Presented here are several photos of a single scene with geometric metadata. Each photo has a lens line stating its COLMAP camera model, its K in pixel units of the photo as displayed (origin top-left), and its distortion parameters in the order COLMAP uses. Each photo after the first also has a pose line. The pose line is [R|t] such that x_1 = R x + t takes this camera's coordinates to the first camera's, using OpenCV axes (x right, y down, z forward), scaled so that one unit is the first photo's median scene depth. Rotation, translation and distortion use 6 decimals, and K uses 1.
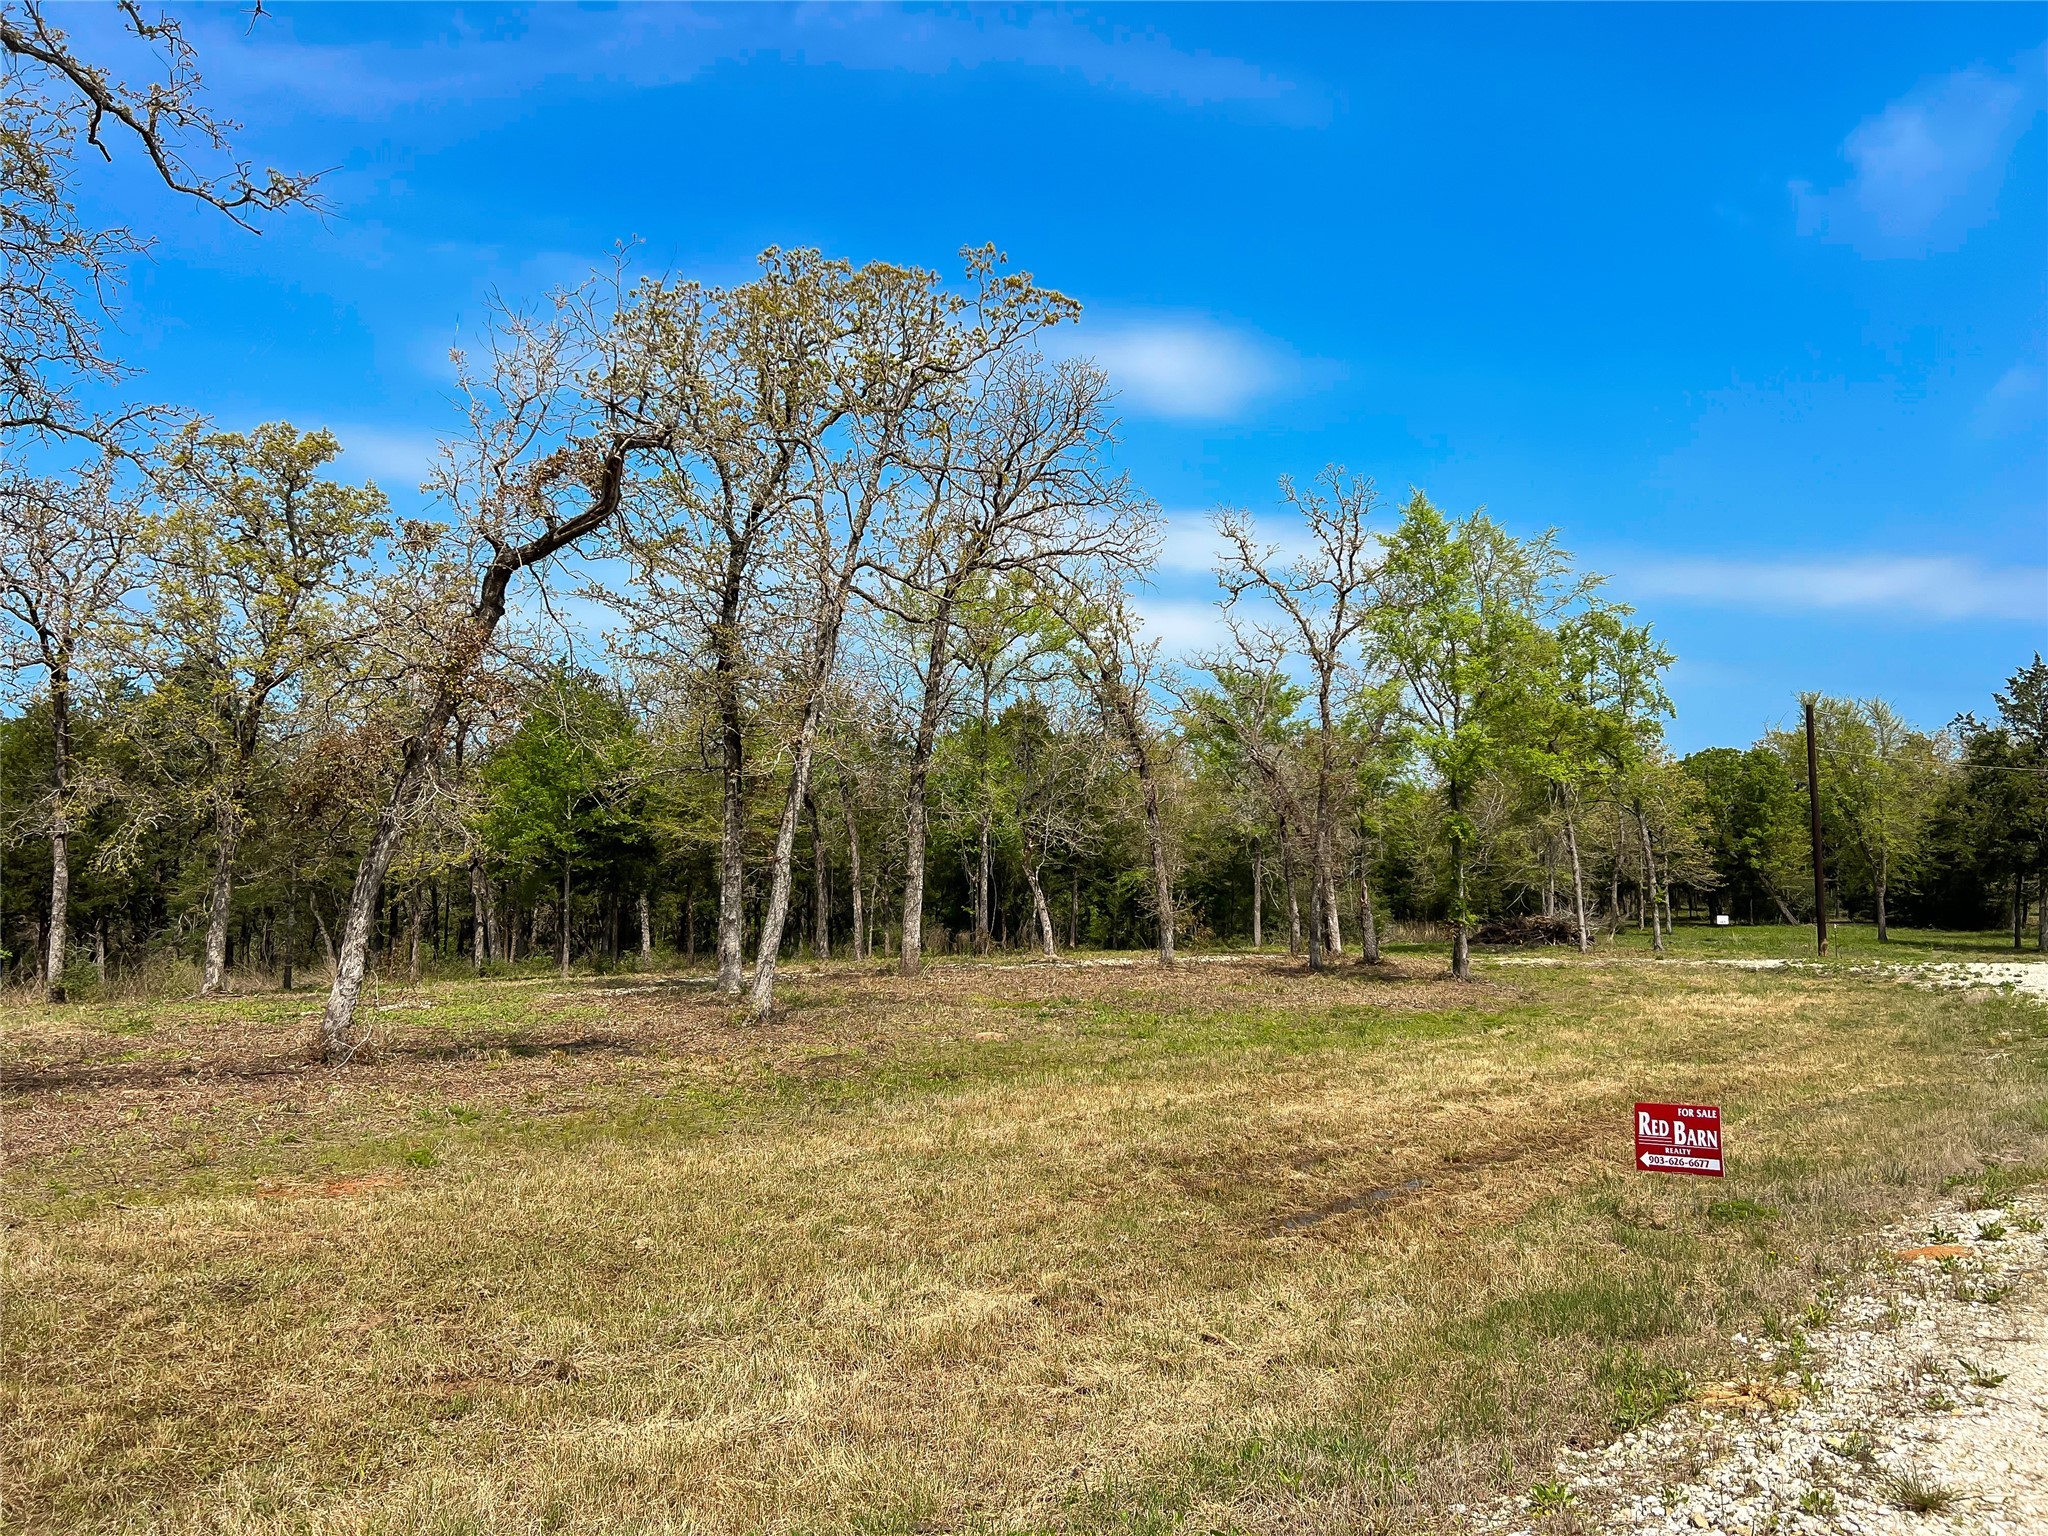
lens RADIAL K [[1531.0, 0, 1033.1], [0, 1531.0, 759.0], [0, 0, 1]] dist [0.039568, -0.054486]
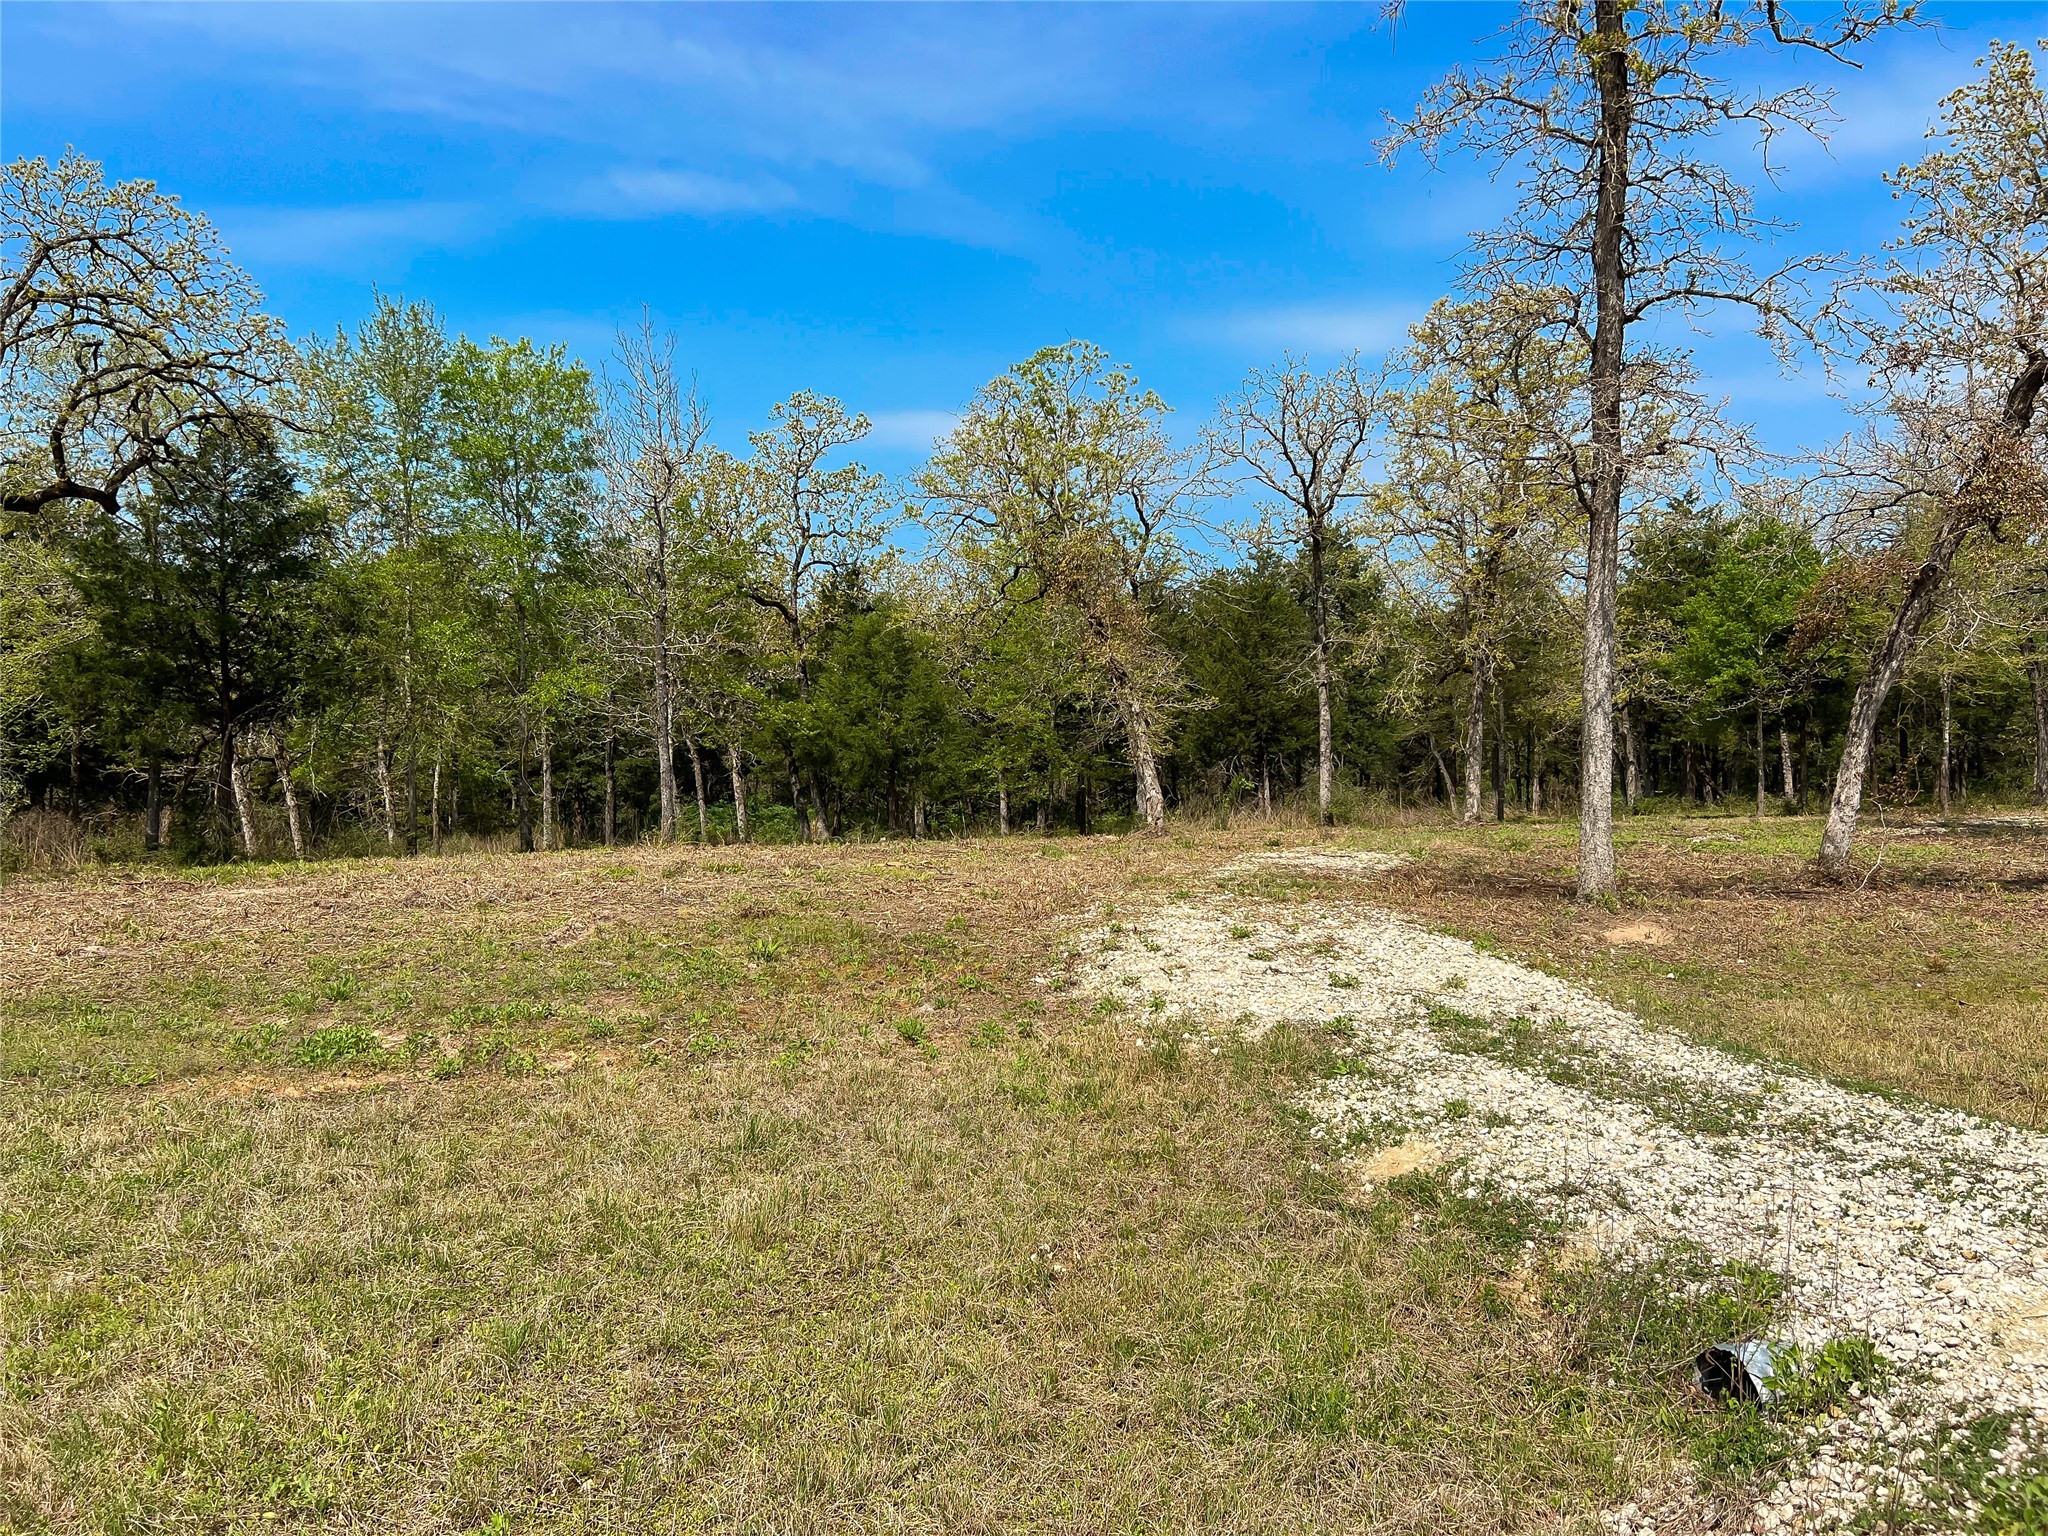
lens RADIAL K [[1531.0, 0, 1027.4], [0, 1531.0, 778.5], [0, 0, 1]] dist [0.039568, -0.054486]
pose [[0.788889, 0.016821, -0.614306, -0.108911], [0.052536, 0.994120, 0.094687, -0.000802], [0.612286, -0.106970, 0.783366, -0.061412]]
